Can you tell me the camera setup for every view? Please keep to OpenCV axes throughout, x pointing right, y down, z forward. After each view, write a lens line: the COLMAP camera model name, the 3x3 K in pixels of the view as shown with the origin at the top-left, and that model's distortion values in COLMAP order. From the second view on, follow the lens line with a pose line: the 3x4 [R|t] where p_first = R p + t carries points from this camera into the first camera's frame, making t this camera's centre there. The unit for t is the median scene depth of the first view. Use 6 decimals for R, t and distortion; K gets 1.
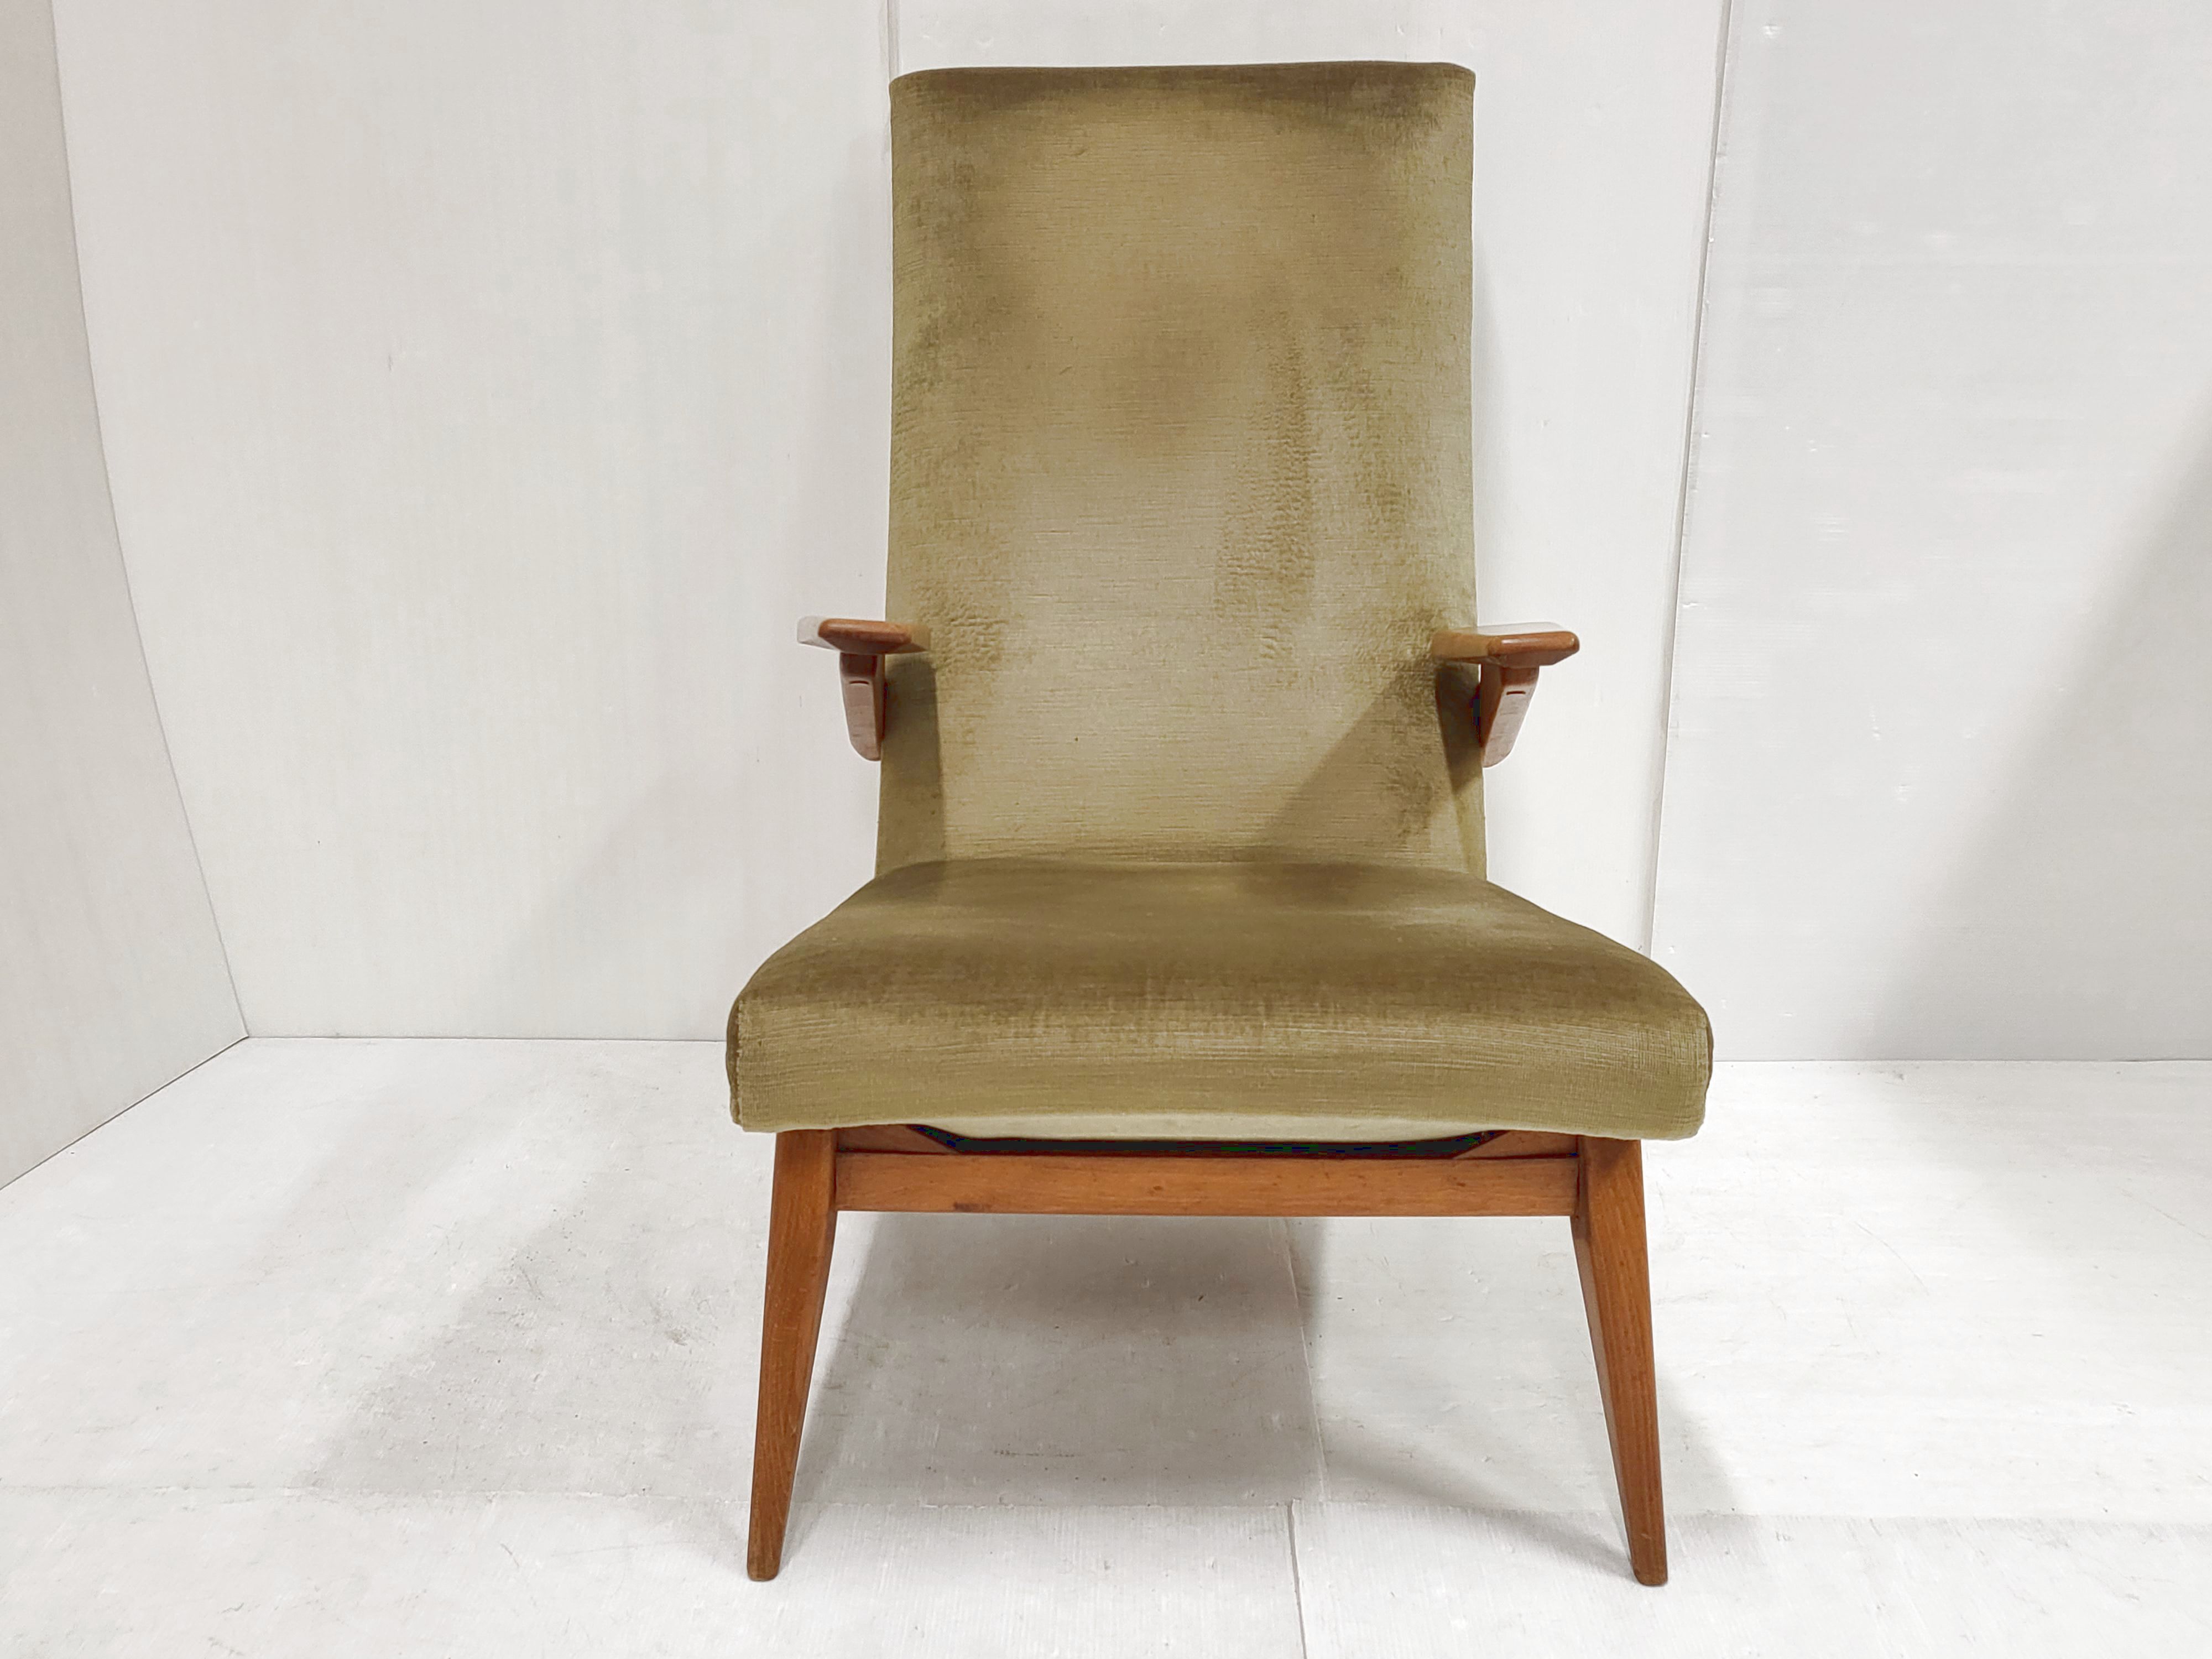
lens RADIAL K [[2072.9, 0, 1106.0], [0, 2072.9, 829.5], [0, 0, 1]] dist [-0.011535, 0.012966]
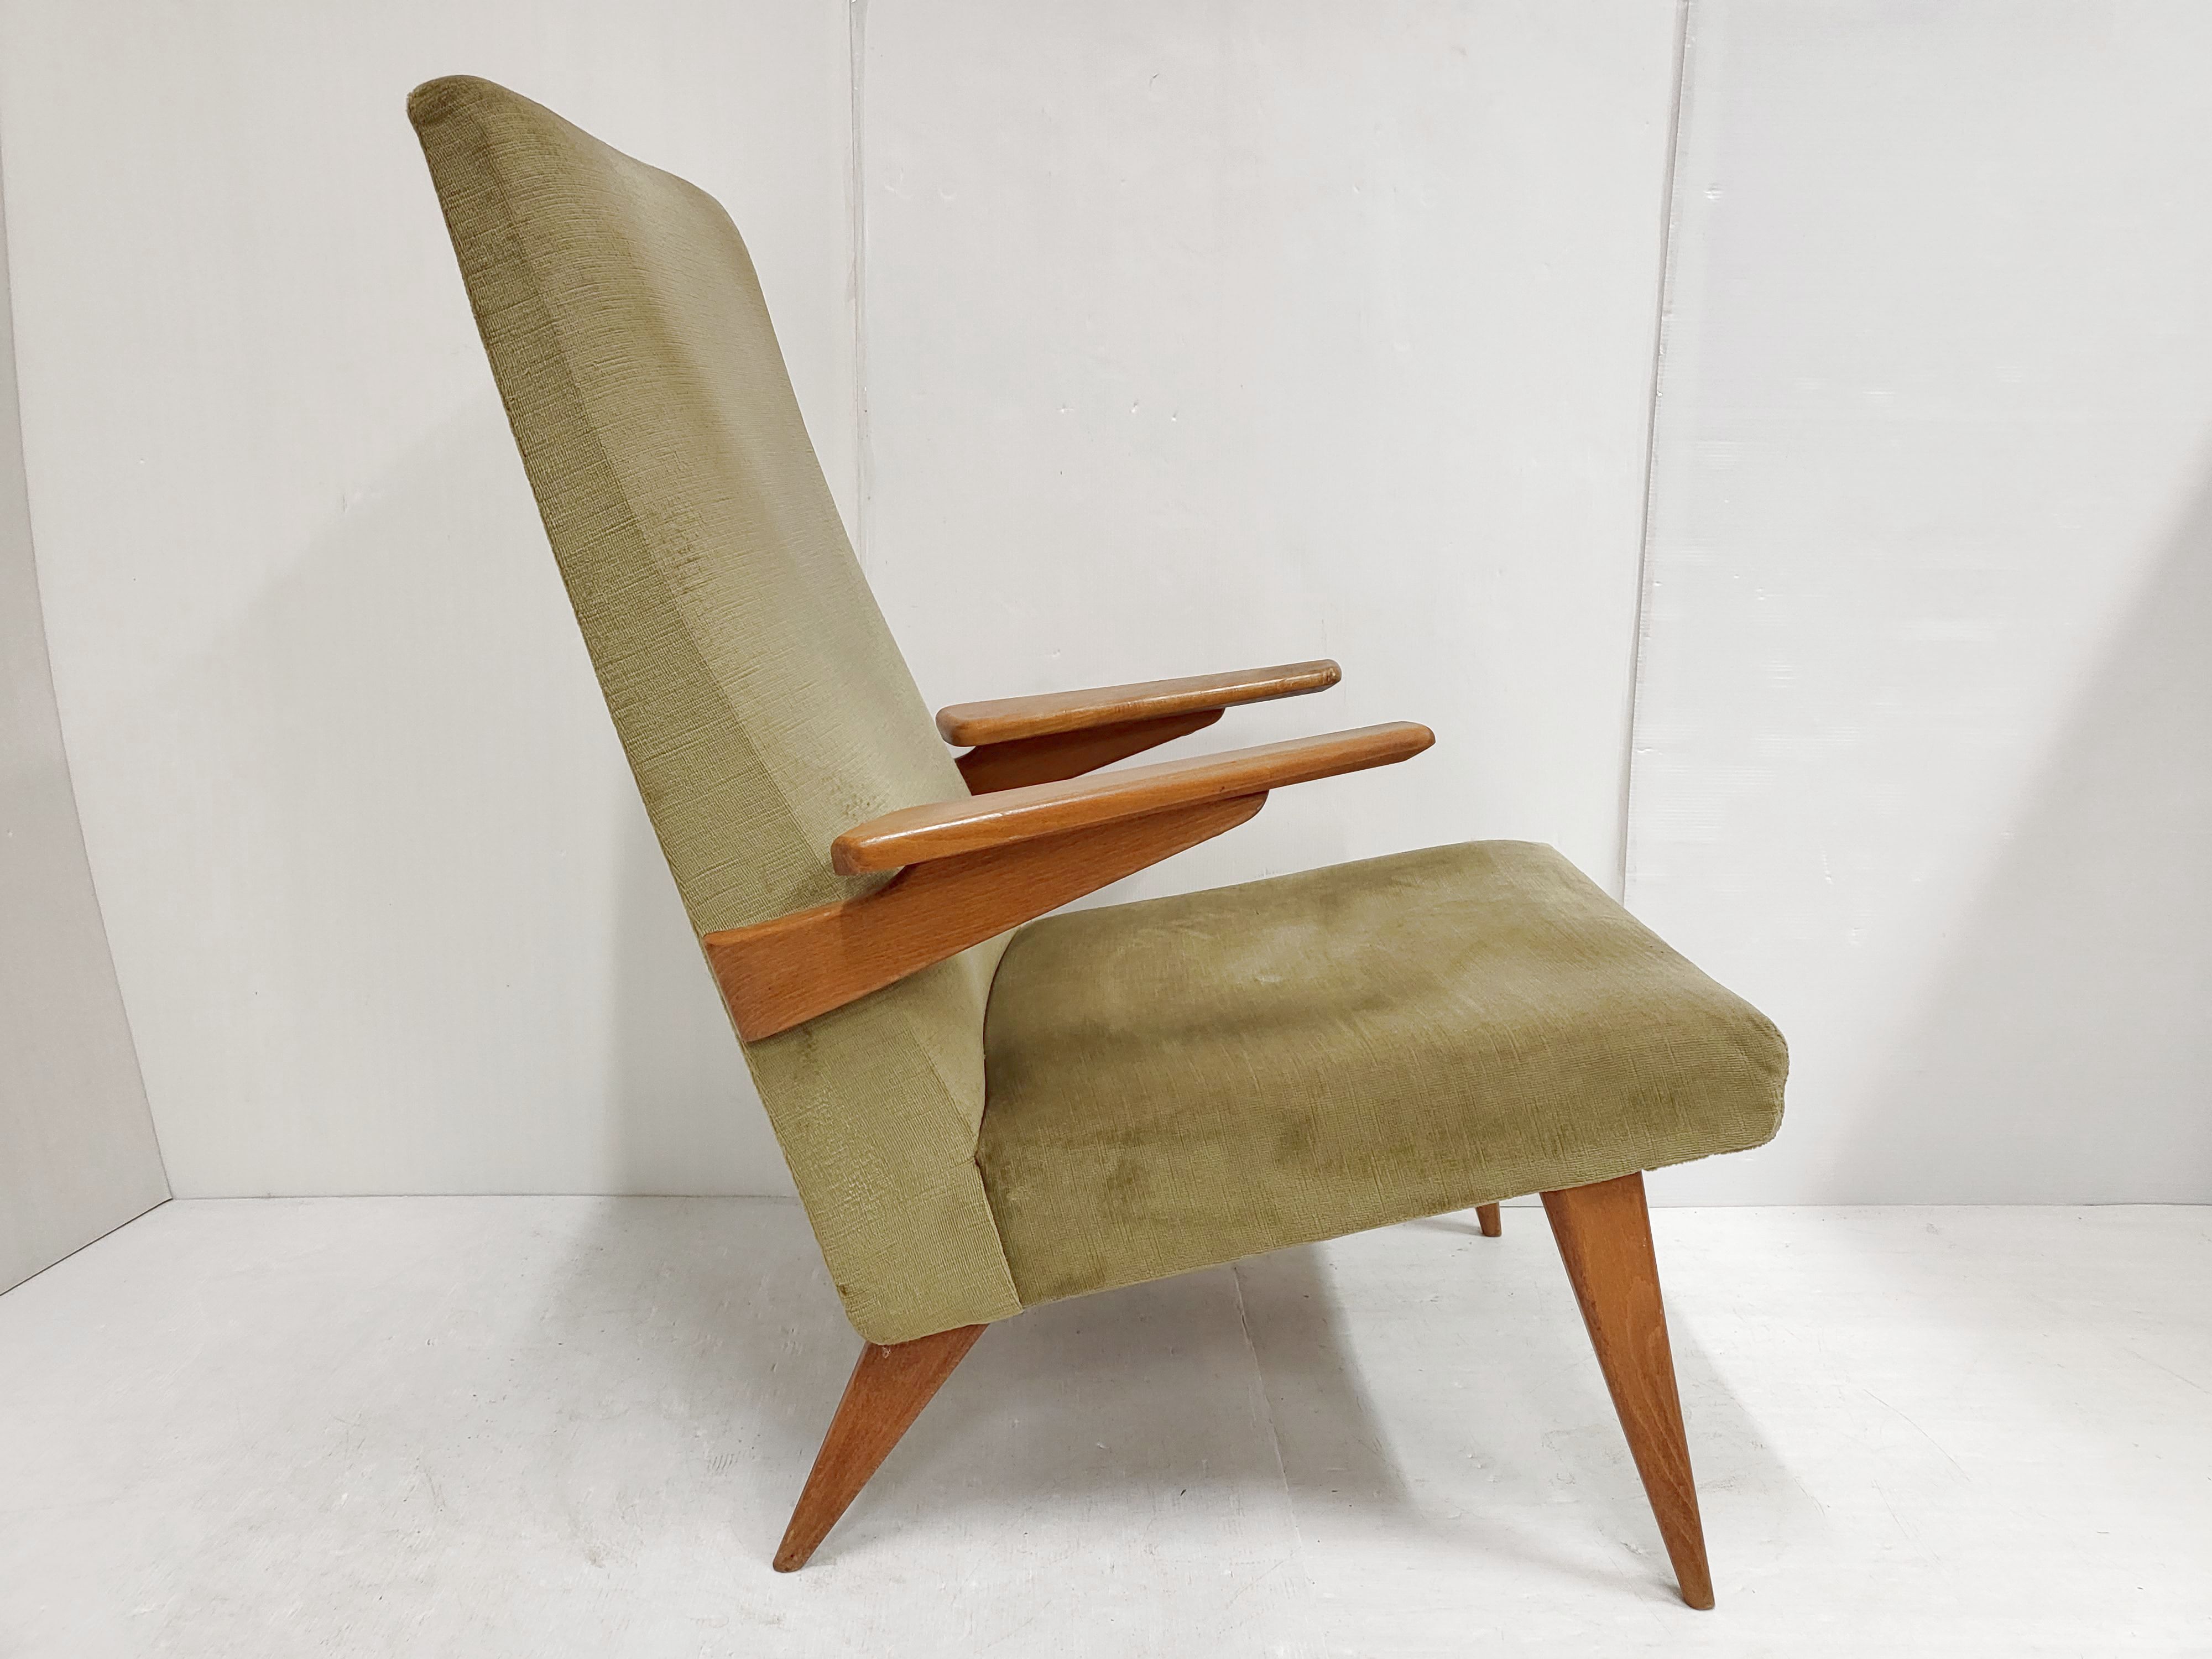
lens RADIAL K [[1682.3, 0, 1088.9], [0, 1682.3, 799.8], [0, 0, 1]] dist [0.019834, 0.004871]
pose [[0.999481, -0.000770, 0.032202, -0.016576], [0.004190, 0.994328, -0.106275, 0.002015], [-0.031938, 0.106354, 0.993815, 0.200680]]
